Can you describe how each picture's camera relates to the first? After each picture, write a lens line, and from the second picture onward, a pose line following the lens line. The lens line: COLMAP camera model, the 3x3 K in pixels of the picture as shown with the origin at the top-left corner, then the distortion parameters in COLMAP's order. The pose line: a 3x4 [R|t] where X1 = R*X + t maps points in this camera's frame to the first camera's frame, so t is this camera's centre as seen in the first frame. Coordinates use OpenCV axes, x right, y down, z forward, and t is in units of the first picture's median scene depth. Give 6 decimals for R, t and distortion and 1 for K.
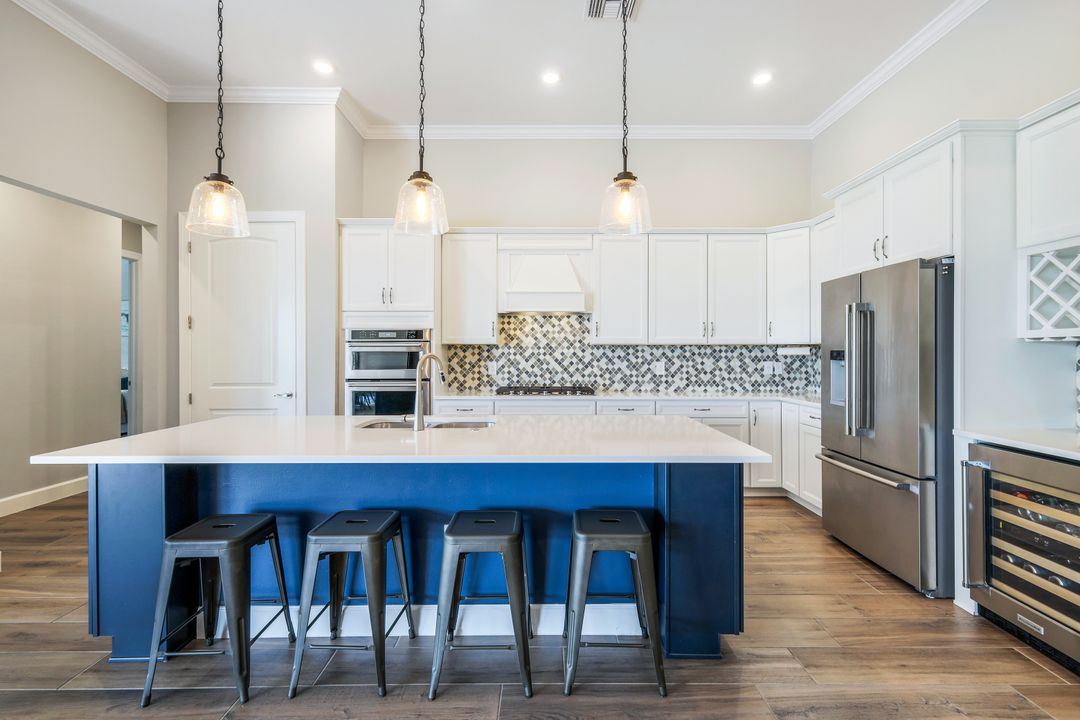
lens RADIAL K [[480.5, 0, 540.7], [0, 480.5, 350.8], [0, 0, 1]] dist [0.003453, -0.000397]
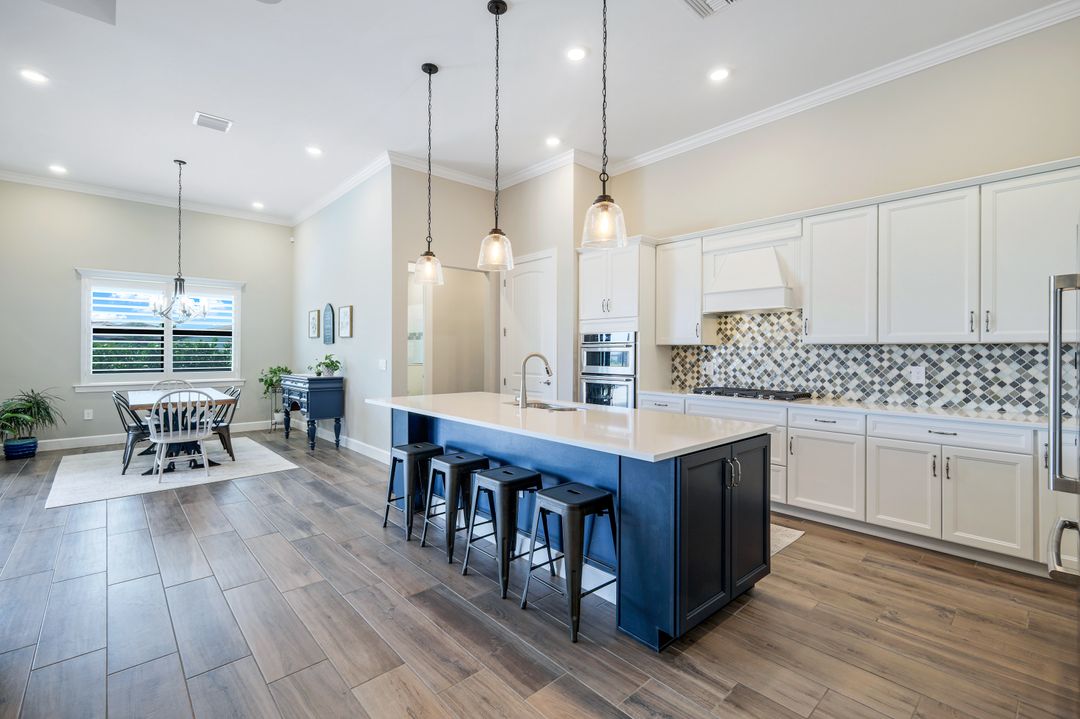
lens RADIAL K [[480.5, 0, 540.7], [0, 480.5, 350.3], [0, 0, 1]] dist [0.003453, -0.000397]
pose [[0.667436, 0.001808, -0.744665, 0.416450], [-0.002537, 0.999997, 0.000154, -0.001066], [0.744663, 0.001787, 0.667438, 0.055792]]
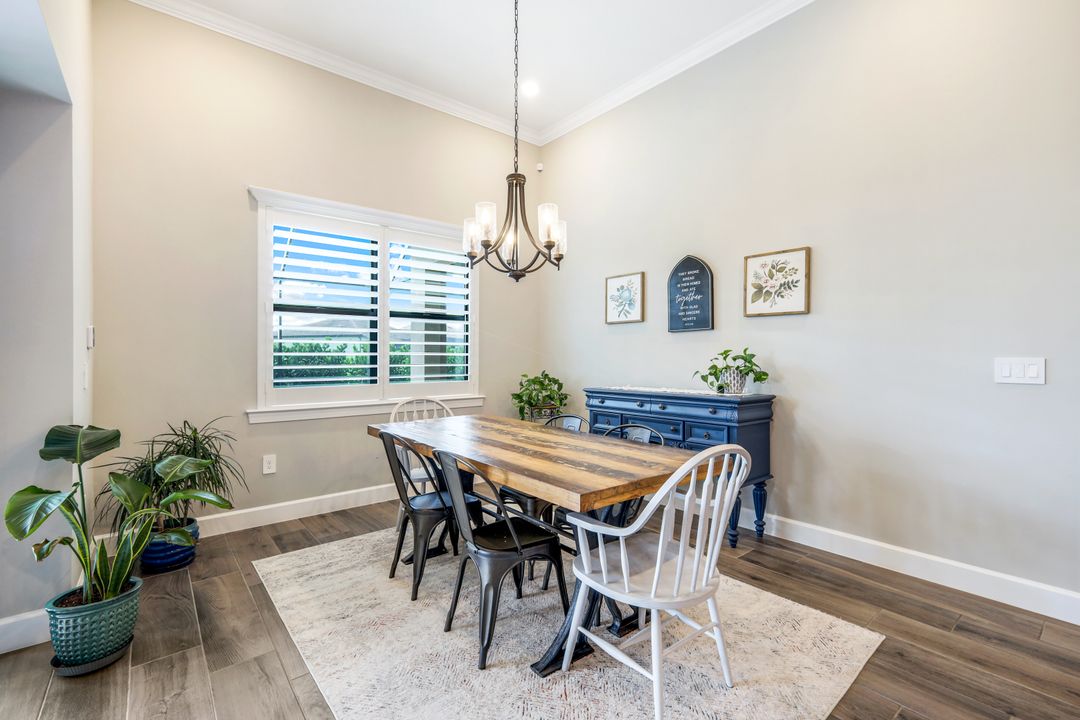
lens RADIAL K [[480.5, 0, 540.7], [0, 480.5, 350.8], [0, 0, 1]] dist [0.003453, -0.000397]
pose [[0.627289, -0.003649, -0.778778, -0.641263], [-0.000756, 0.999986, -0.005295, 0.017134], [0.778786, 0.003910, 0.627277, -0.124880]]
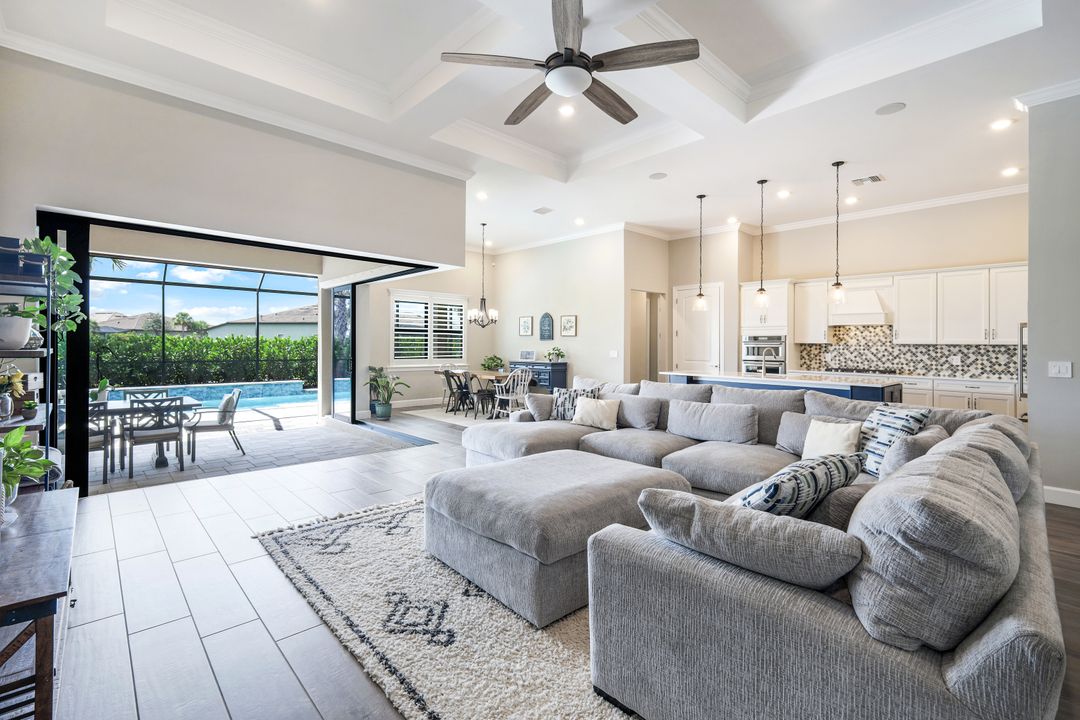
lens RADIAL K [[480.5, 0, 540.7], [0, 480.5, 350.8], [0, 0, 1]] dist [0.003453, -0.000397]
pose [[0.682928, 0.017944, -0.730265, 0.455005], [-0.008830, 0.999828, 0.016310, -0.006008], [0.730432, -0.004690, 0.682969, -0.931717]]
